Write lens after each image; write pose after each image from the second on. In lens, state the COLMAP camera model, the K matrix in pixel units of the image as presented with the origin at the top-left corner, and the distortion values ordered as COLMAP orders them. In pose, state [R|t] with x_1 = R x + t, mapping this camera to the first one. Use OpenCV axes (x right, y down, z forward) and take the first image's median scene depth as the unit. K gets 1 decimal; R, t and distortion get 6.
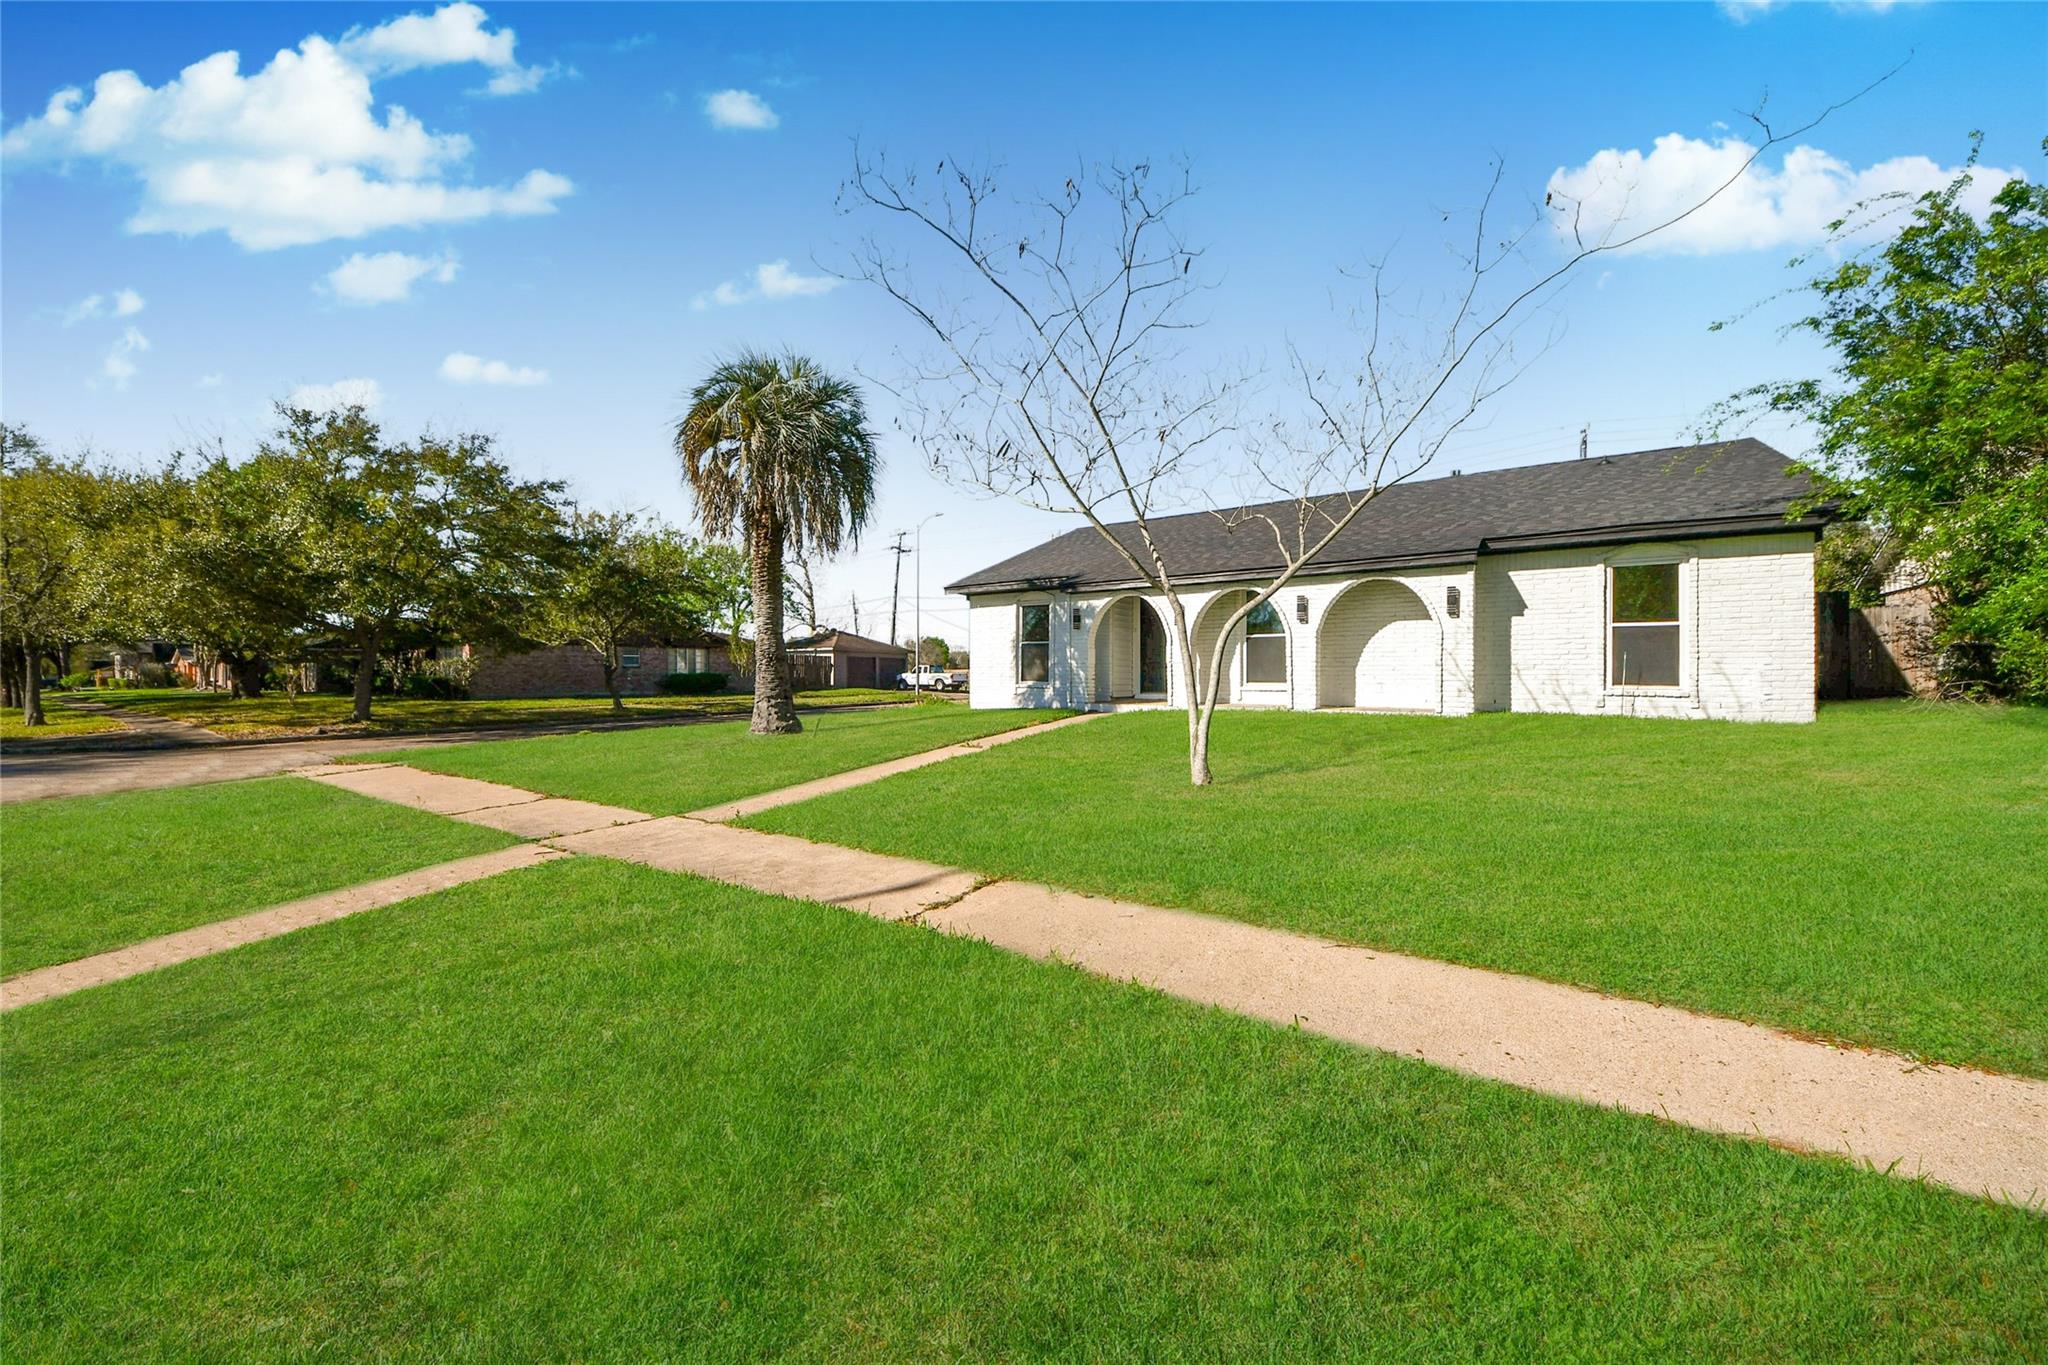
lens RADIAL K [[721.6, 0, 1023.7], [0, 721.6, 685.5], [0, 0, 1]] dist [0.050870, -0.019523]
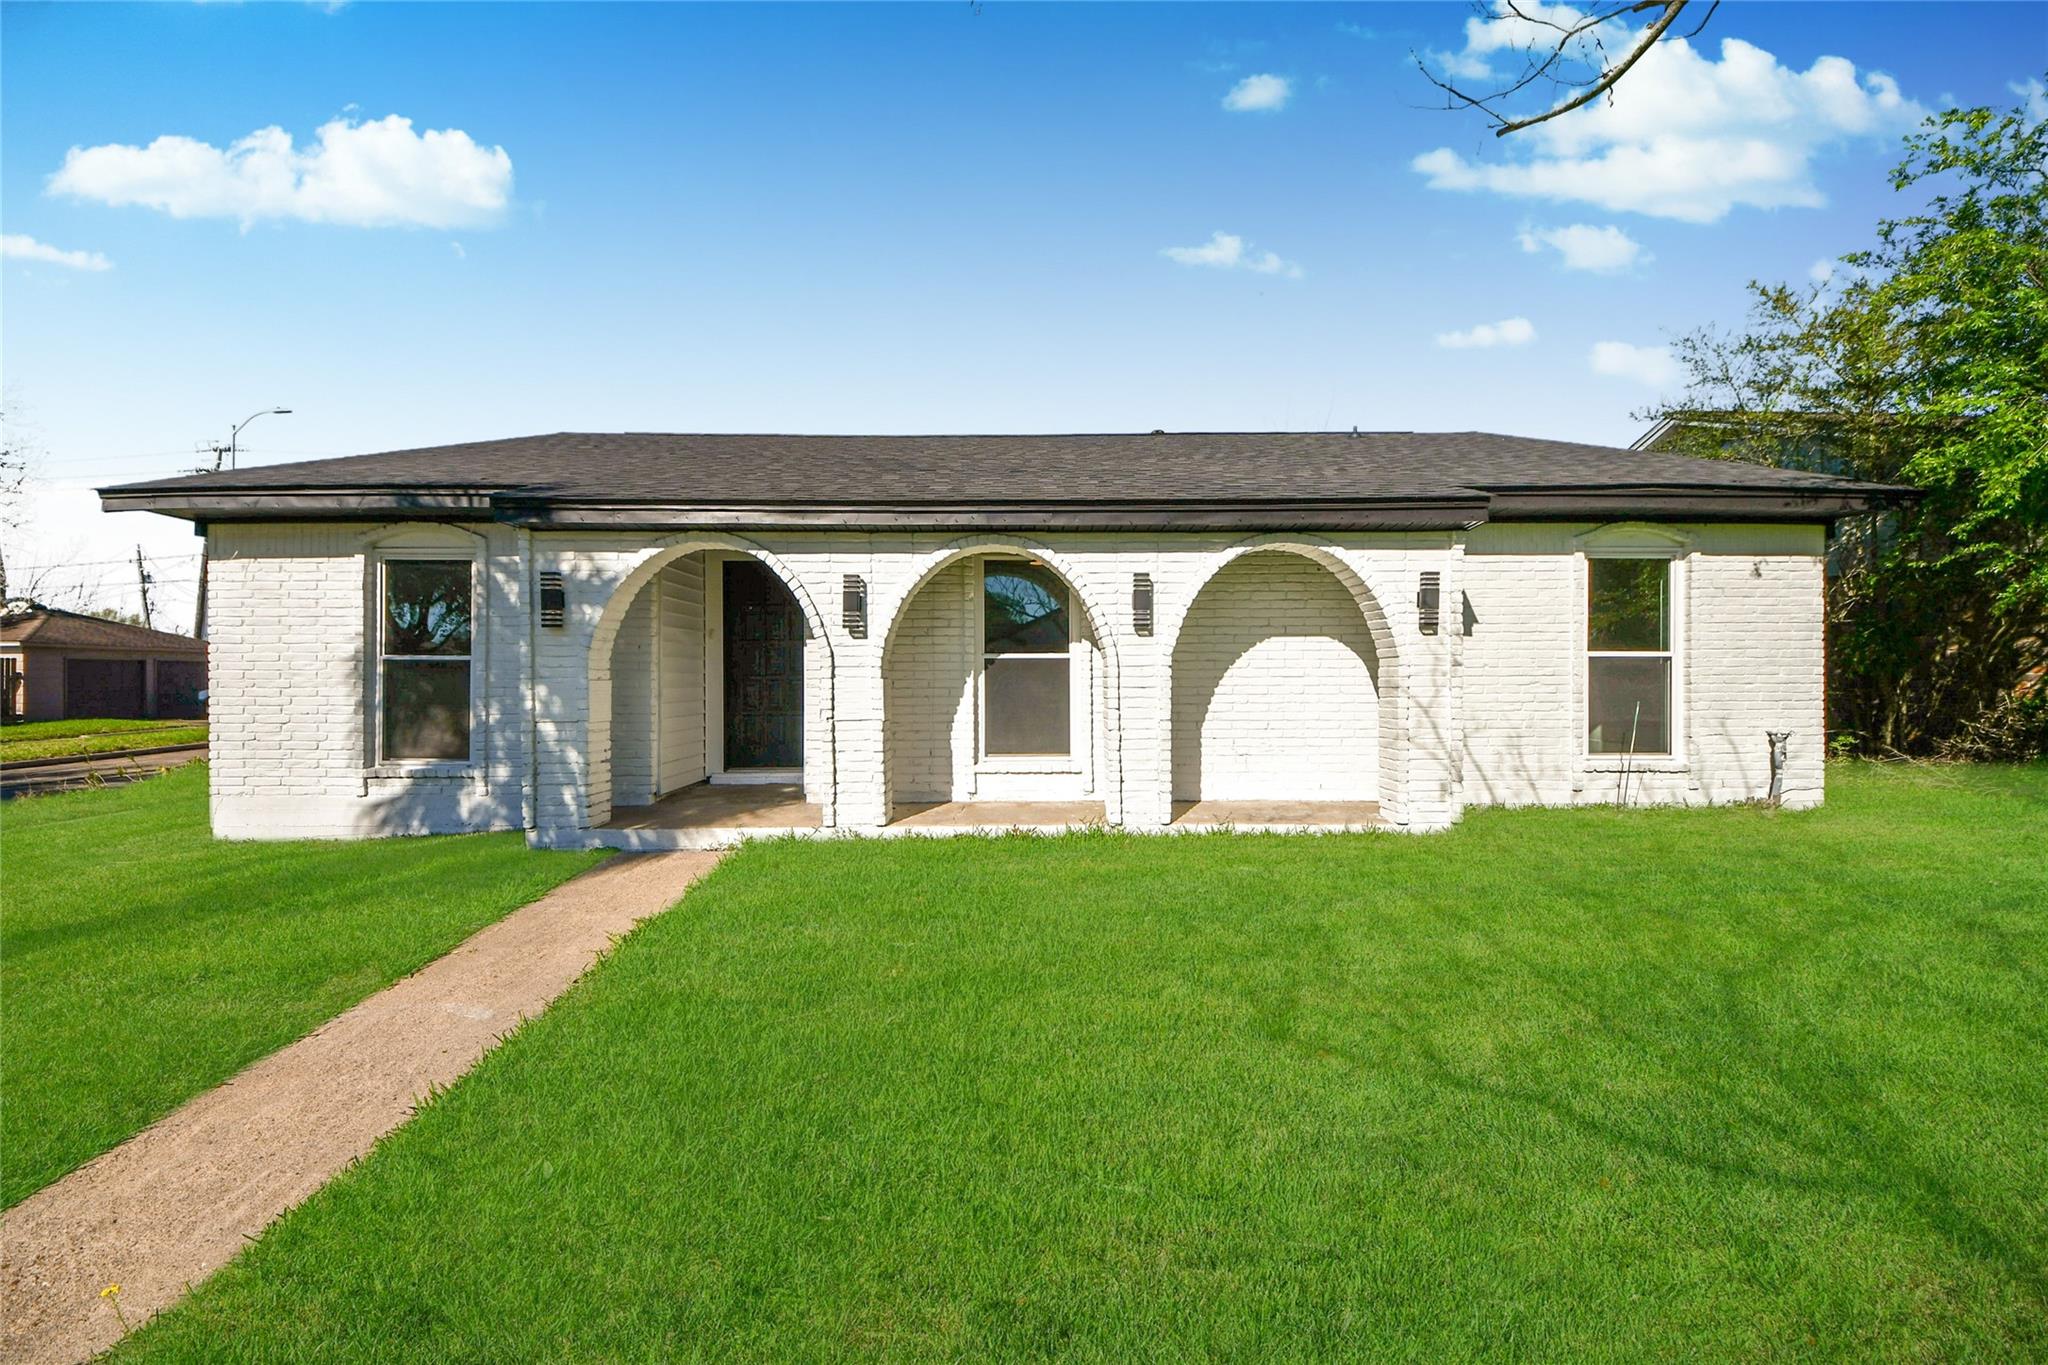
lens RADIAL K [[721.6, 0, 1023.7], [0, 721.6, 685.5], [0, 0, 1]] dist [0.050870, -0.019523]
pose [[0.814895, -0.015121, 0.579412, 0.055323], [0.014944, 0.999875, 0.005077, -0.051545], [-0.579416, 0.004522, 0.815019, 0.605159]]
